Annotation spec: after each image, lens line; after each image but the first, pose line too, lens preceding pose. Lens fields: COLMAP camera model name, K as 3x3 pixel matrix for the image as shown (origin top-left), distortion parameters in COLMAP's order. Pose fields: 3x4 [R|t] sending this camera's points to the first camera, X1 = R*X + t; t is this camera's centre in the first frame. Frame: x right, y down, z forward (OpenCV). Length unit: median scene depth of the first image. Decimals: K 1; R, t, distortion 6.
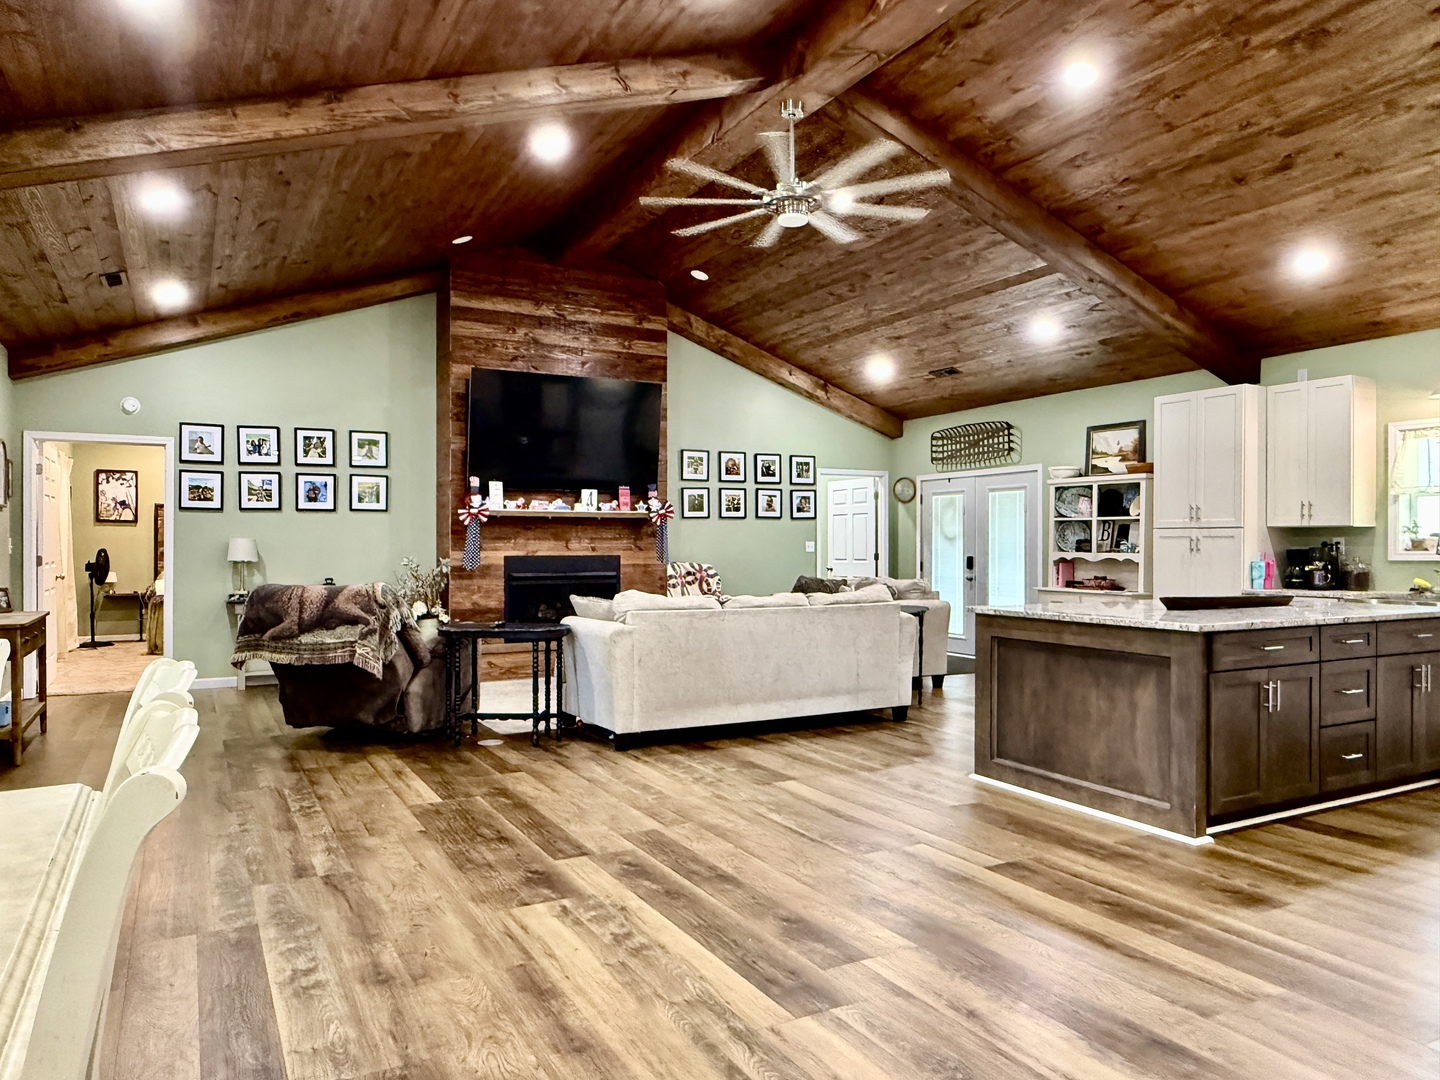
lens RADIAL K [[973.3, 0, 710.9], [0, 973.3, 540.9], [0, 0, 1]] dist [0.003398, -0.000353]
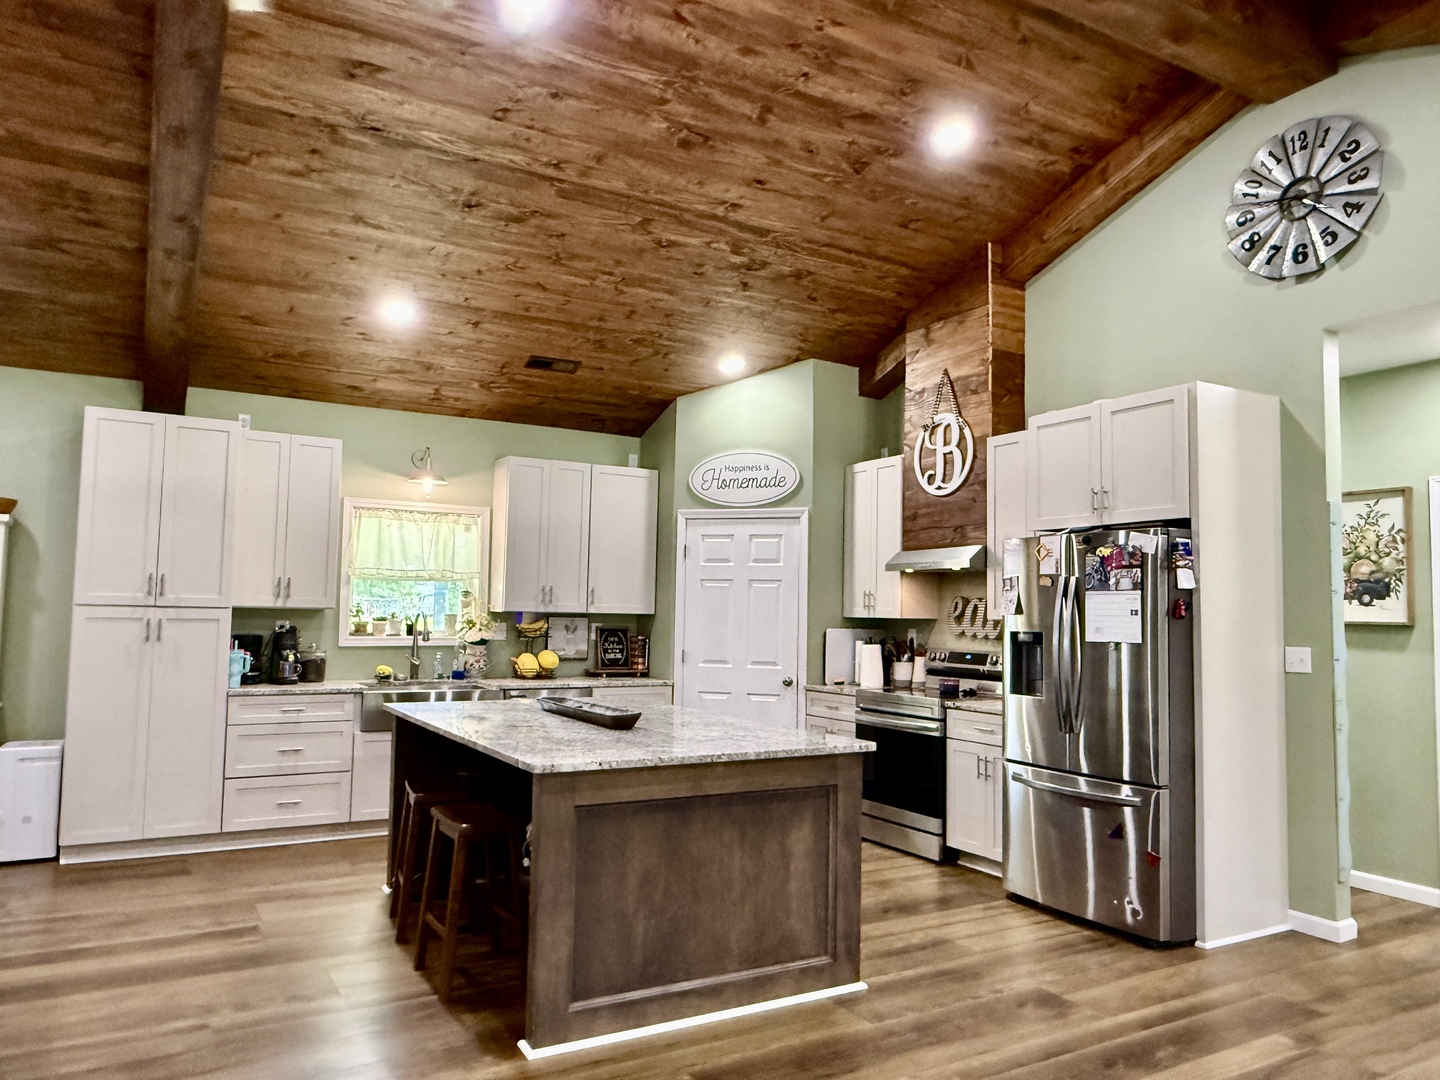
lens RADIAL K [[1008.1, 0, 725.7], [0, 1008.1, 543.7], [0, 0, 1]] dist [0.003550, 0.001740]
pose [[-0.032302, 0.066245, 0.997280, -0.409204], [-0.021347, 0.997528, -0.066953, -0.031645], [-0.999250, -0.023452, -0.030808, 1.029307]]
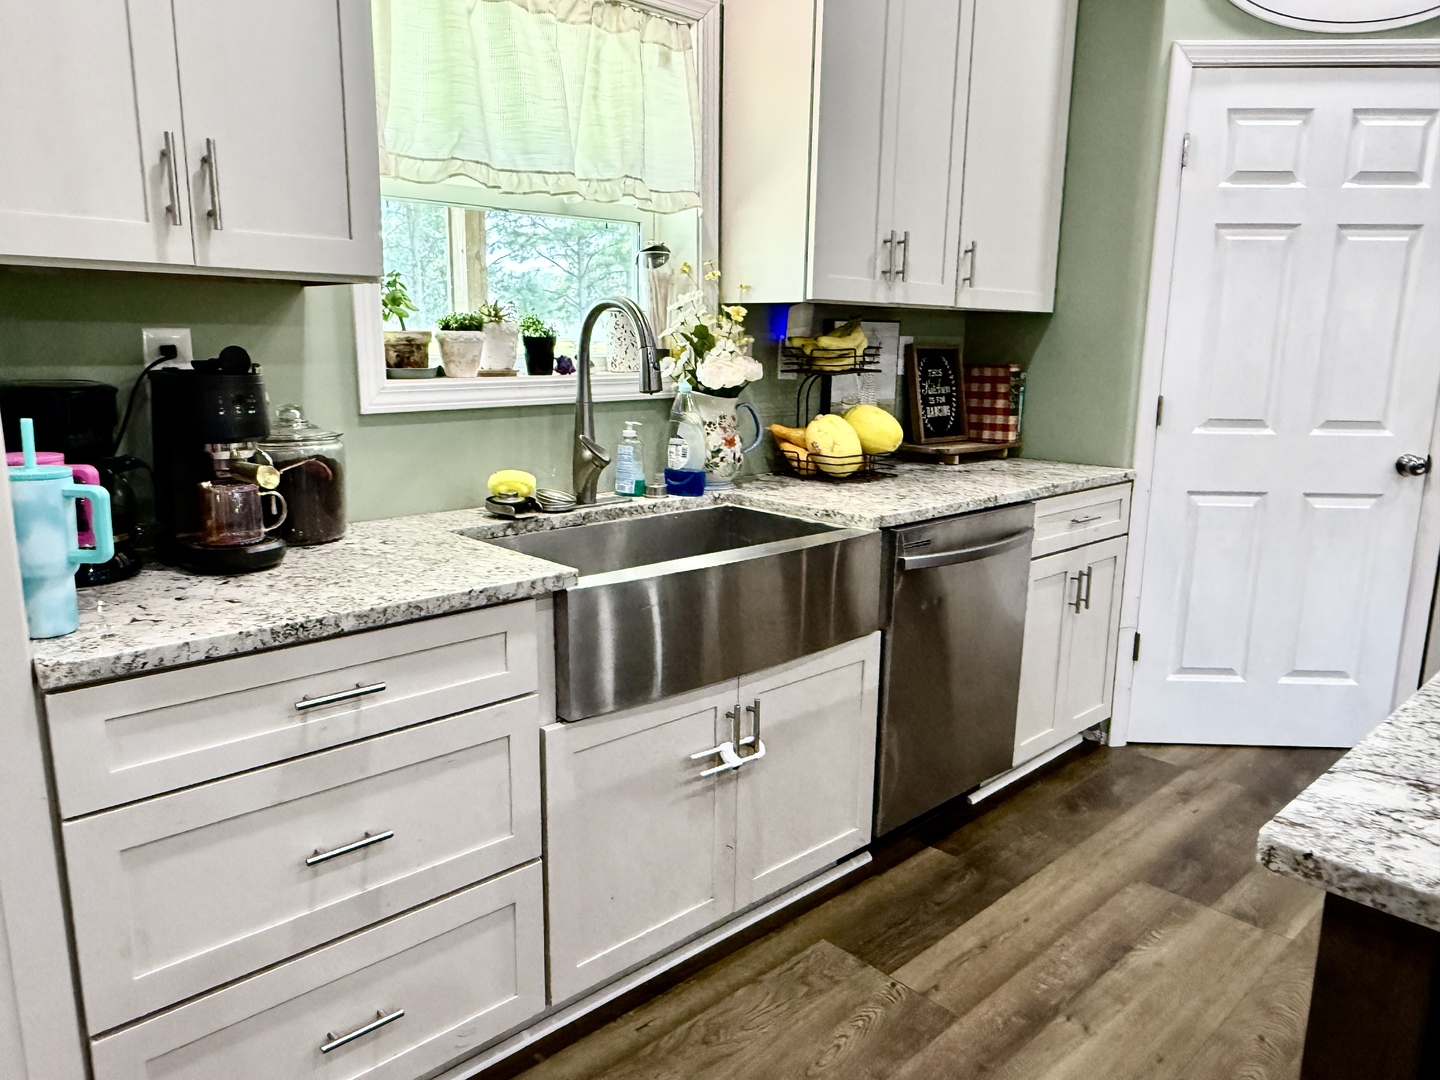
lens RADIAL K [[1008.1, 0, 717.9], [0, 1008.1, 545.7], [0, 0, 1]] dist [0.003550, 0.001740]
pose [[-0.252758, -0.199062, 0.946830, 0.593535], [-0.014146, 0.979262, 0.202104, -0.004663], [-0.967426, 0.037690, -0.250332, 1.500697]]
